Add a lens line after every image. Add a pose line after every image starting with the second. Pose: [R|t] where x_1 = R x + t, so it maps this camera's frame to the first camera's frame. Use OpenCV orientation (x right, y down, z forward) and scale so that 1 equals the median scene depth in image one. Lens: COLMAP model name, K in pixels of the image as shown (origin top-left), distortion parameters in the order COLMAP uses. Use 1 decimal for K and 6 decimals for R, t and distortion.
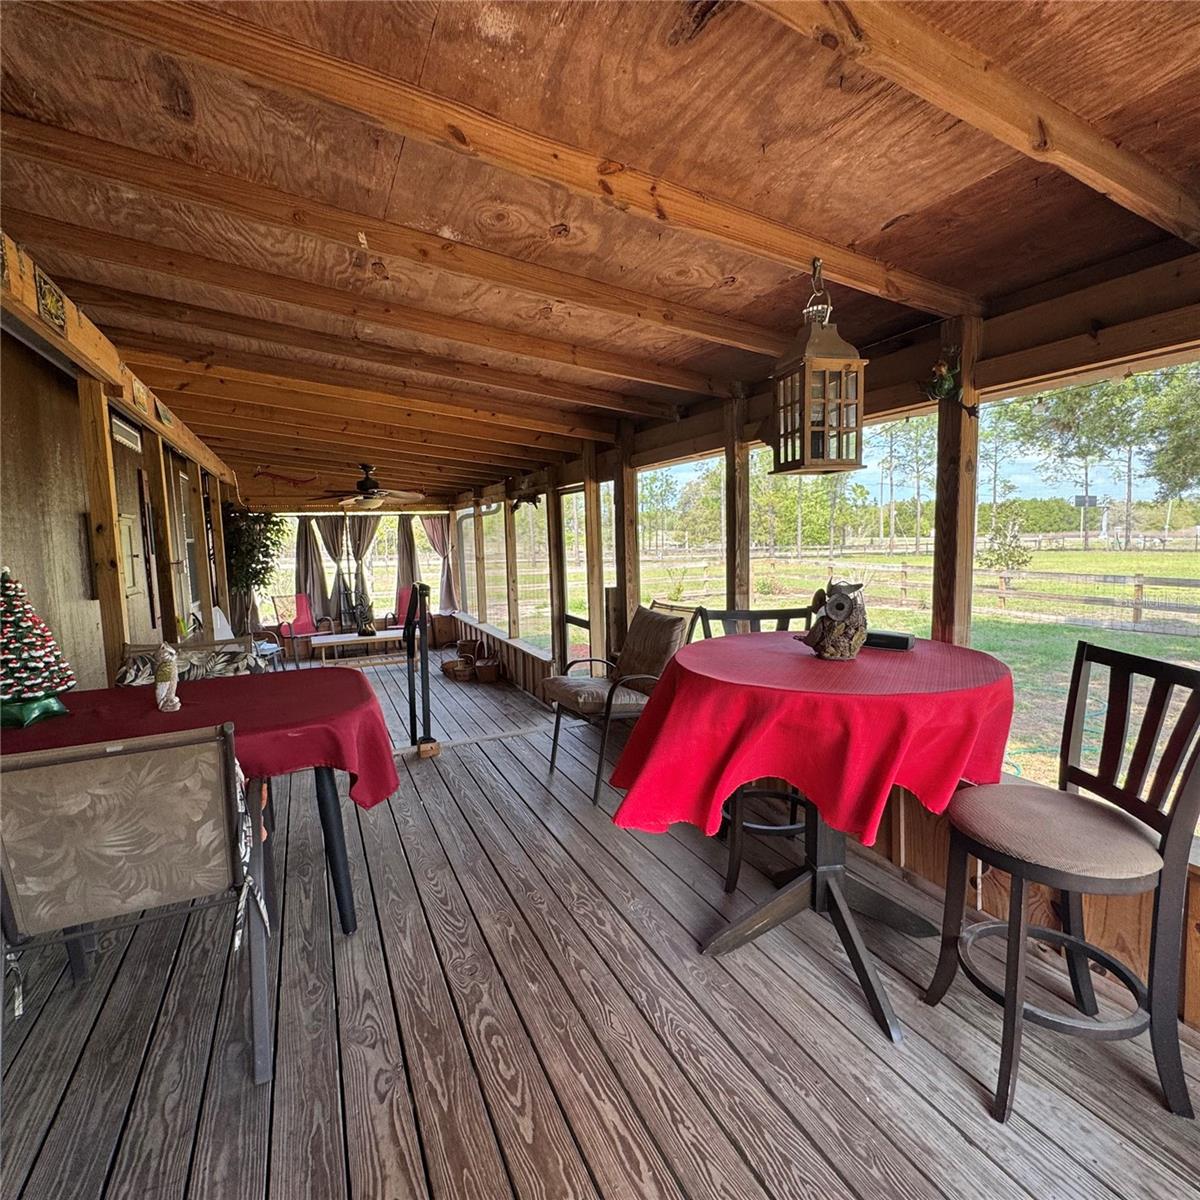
lens RADIAL K [[636.9, 0, 594.0], [0, 636.9, 599.1], [0, 0, 1]] dist [-0.001605, -0.000386]
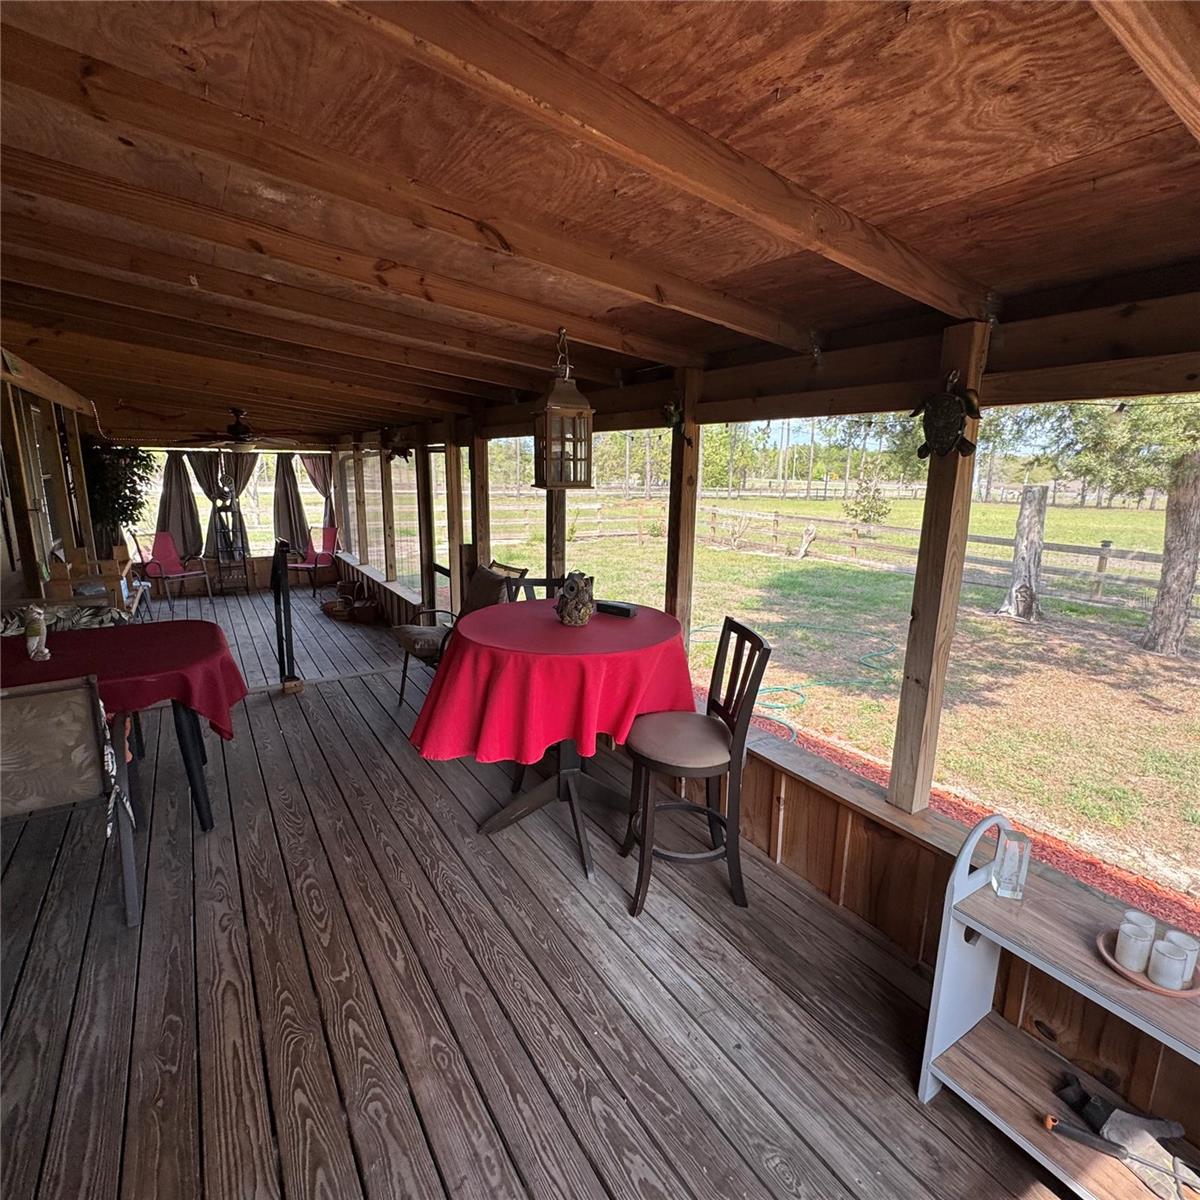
lens RADIAL K [[636.9, 0, 596.3], [0, 636.9, 599.1], [0, 0, 1]] dist [-0.001605, -0.000386]
pose [[0.989529, 0.012848, 0.143758, 0.064523], [-0.027872, 0.994291, 0.102994, -0.029944], [-0.141614, -0.105922, 0.984239, -0.104074]]
